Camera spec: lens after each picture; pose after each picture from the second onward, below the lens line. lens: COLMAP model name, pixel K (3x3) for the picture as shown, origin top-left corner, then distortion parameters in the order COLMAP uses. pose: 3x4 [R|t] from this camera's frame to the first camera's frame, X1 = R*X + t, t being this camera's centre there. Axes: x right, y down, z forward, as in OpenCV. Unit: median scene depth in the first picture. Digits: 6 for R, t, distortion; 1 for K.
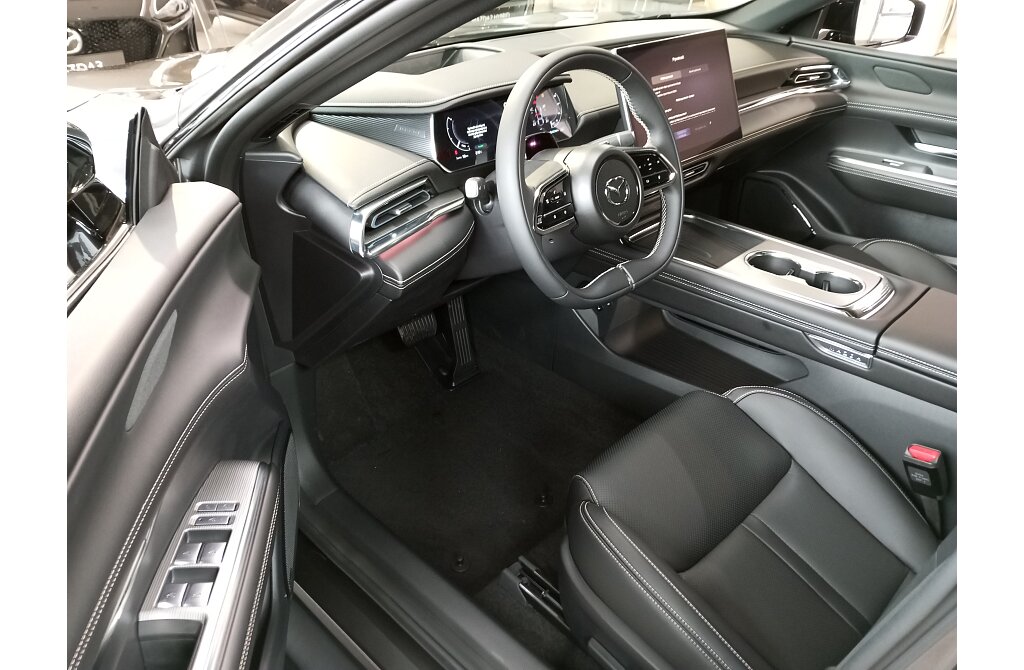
lens RADIAL K [[718.7, 0, 512.0], [0, 718.7, 335.0], [0, 0, 1]] dist [0.002569, 0.000932]
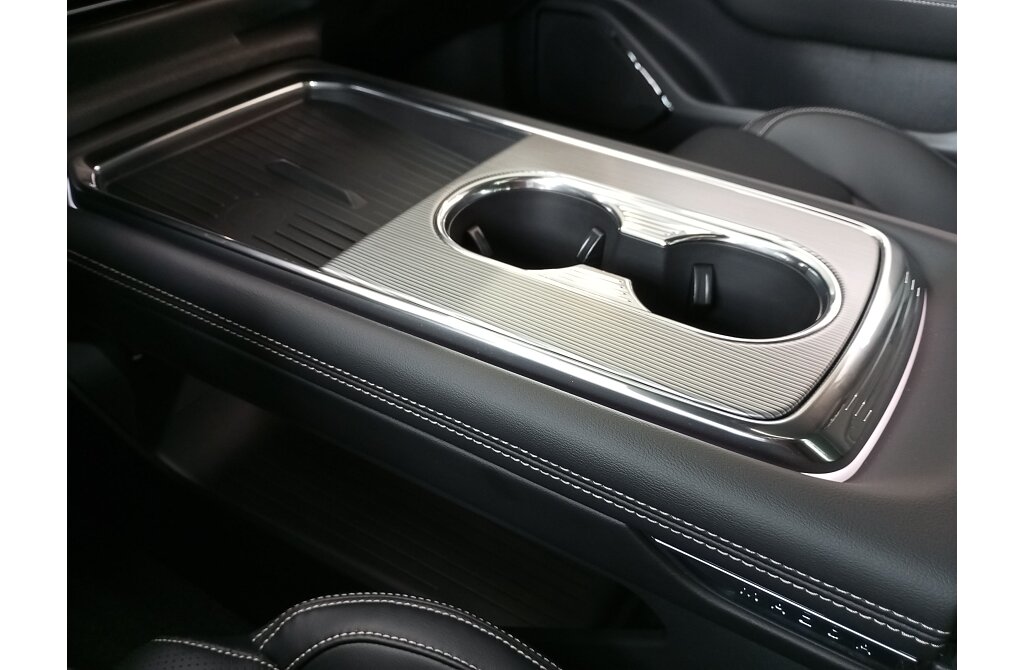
lens RADIAL K [[718.7, 0, 512.0], [0, 718.7, 335.0], [0, 0, 1]] dist [0.002569, 0.000932]
pose [[0.980999, -0.123333, 0.149768, 0.302329], [0.100829, 0.983600, 0.149550, -0.097270], [-0.165756, -0.131608, 0.977346, 0.698954]]
